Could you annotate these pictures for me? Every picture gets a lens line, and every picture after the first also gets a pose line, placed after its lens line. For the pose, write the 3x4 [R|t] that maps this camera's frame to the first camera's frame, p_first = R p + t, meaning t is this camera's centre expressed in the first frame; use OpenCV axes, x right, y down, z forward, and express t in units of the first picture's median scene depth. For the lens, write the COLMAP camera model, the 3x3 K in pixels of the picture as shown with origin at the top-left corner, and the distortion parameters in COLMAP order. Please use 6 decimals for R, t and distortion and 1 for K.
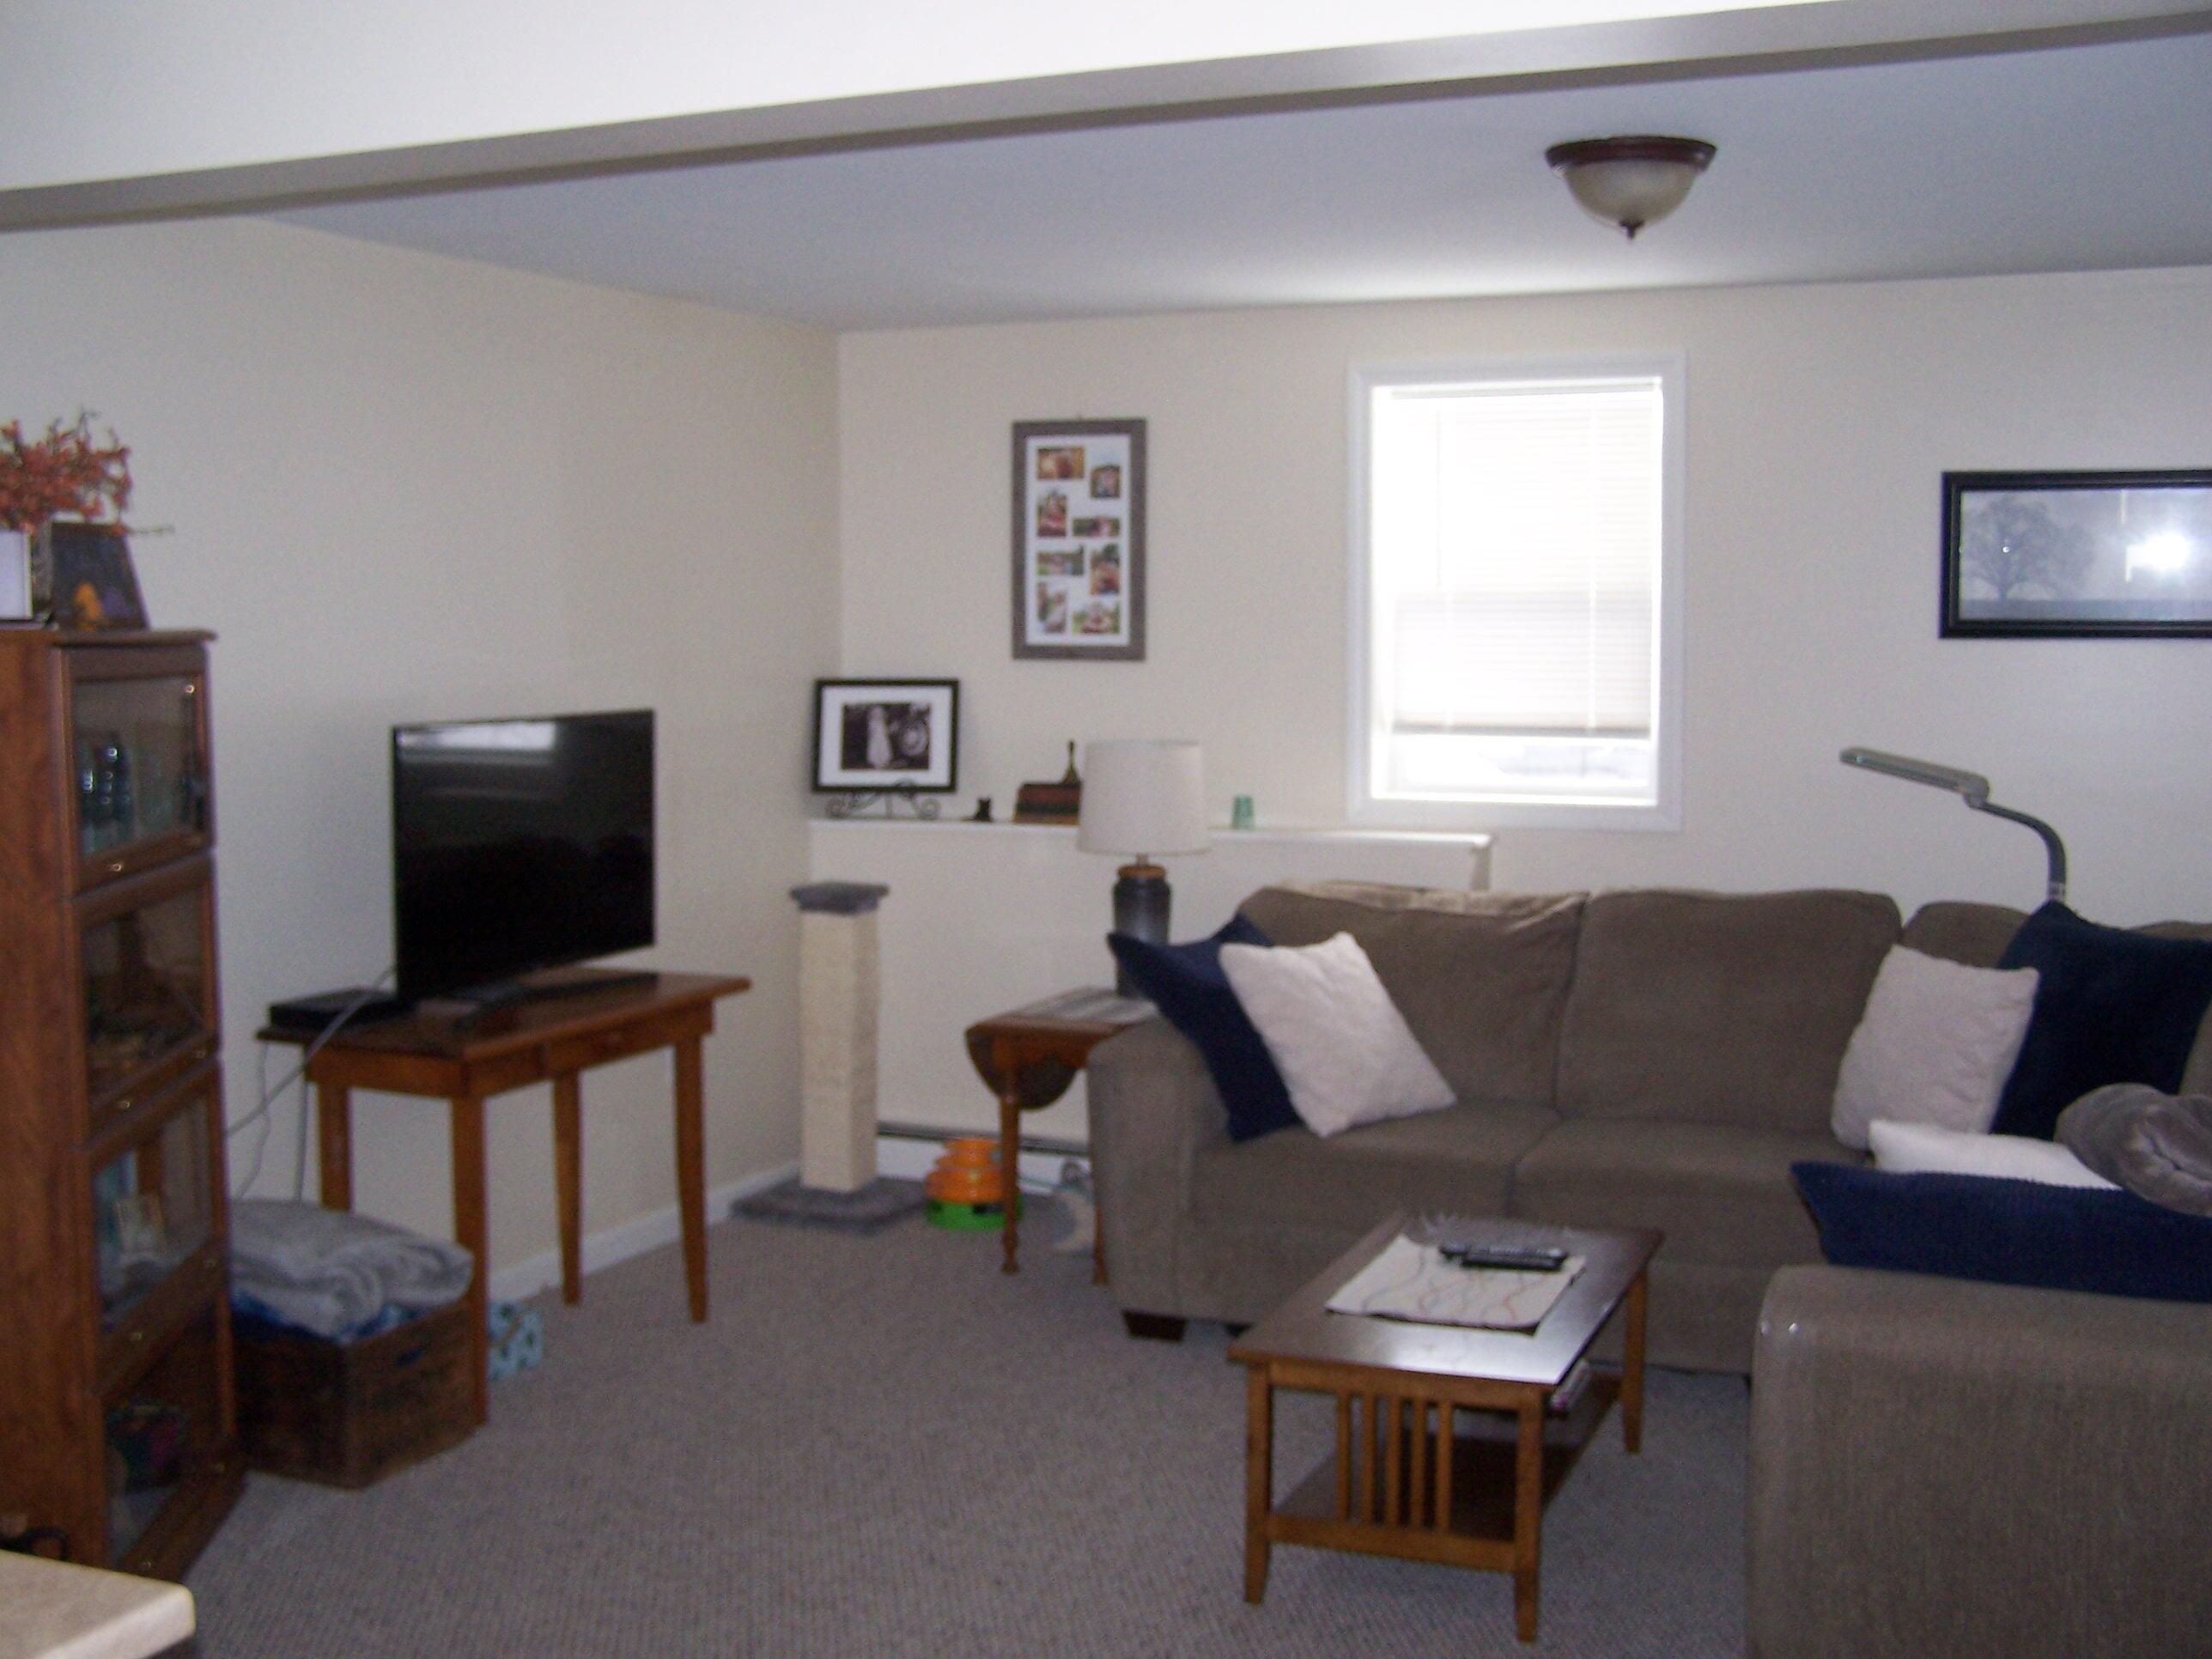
lens RADIAL K [[2519.8, 0, 1102.7], [0, 2519.8, 835.3], [0, 0, 1]] dist [-0.129579, 0.040326]
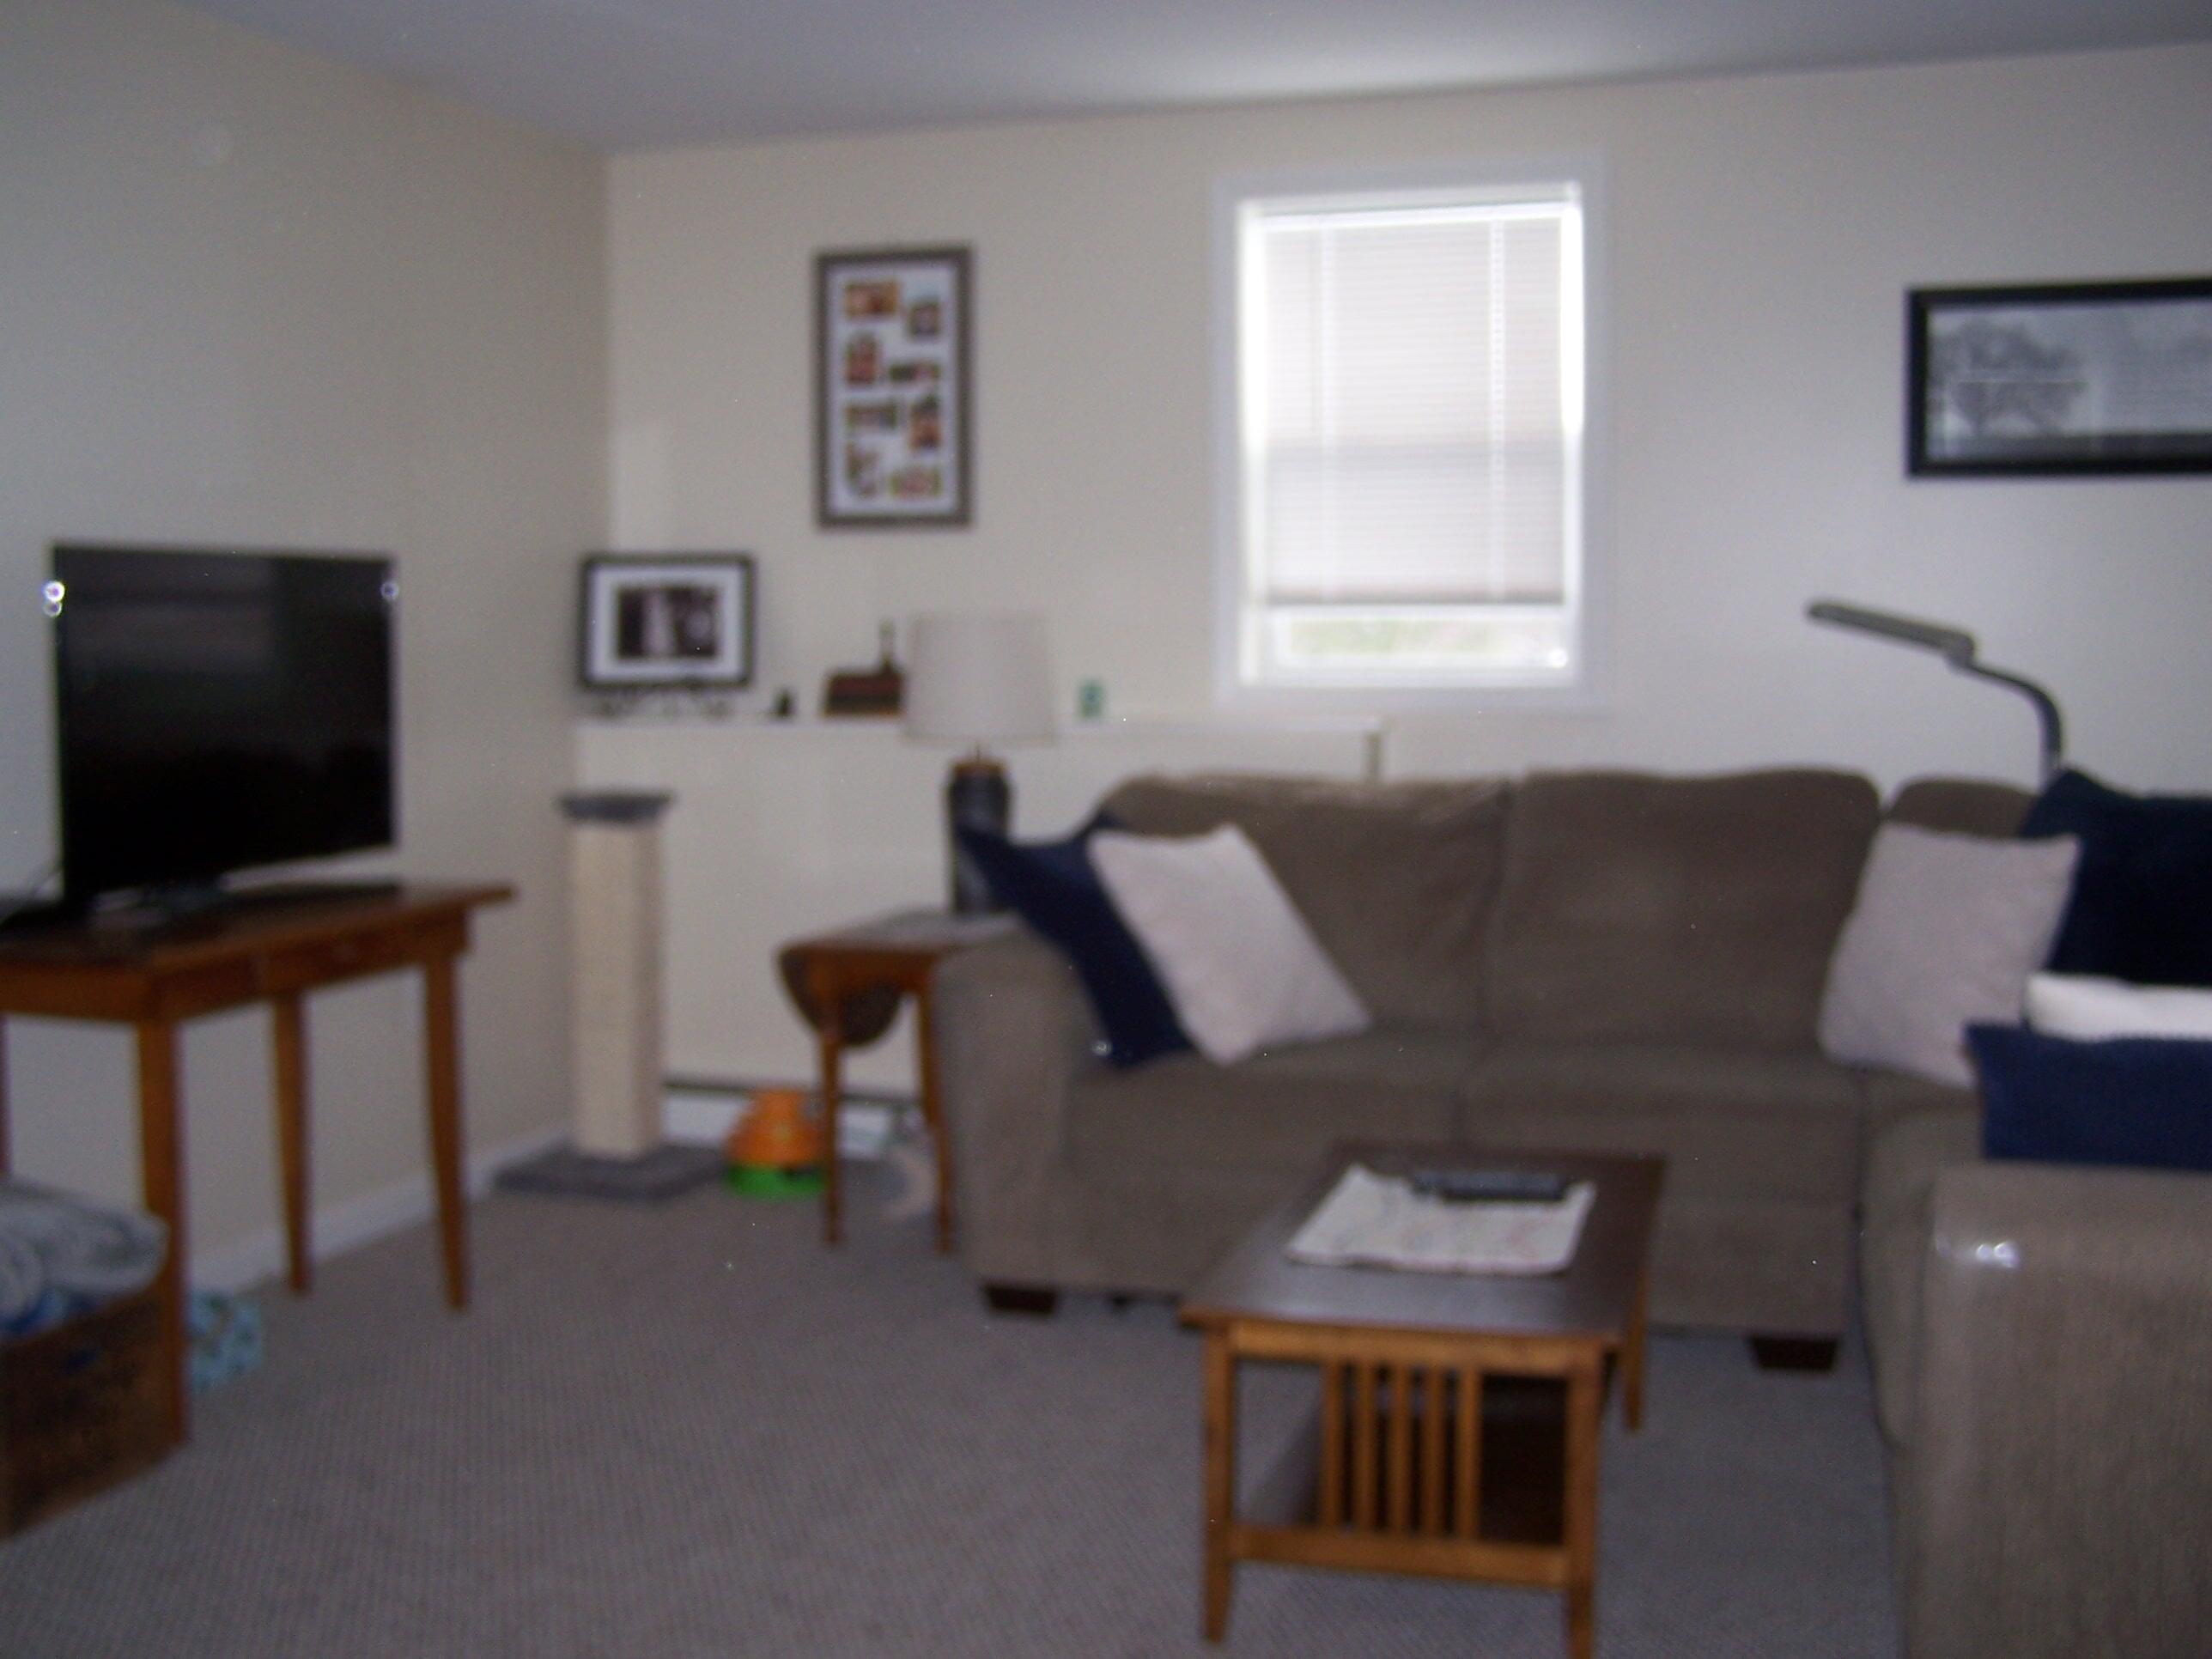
lens RADIAL K [[2503.7, 0, 1093.4], [0, 2503.7, 850.0], [0, 0, 1]] dist [-0.205443, 0.367058]
pose [[0.994784, -0.014108, 0.101023, -0.033793], [0.013987, 0.999900, 0.001900, 0.044487], [-0.101039, -0.000477, 0.994882, 0.176819]]
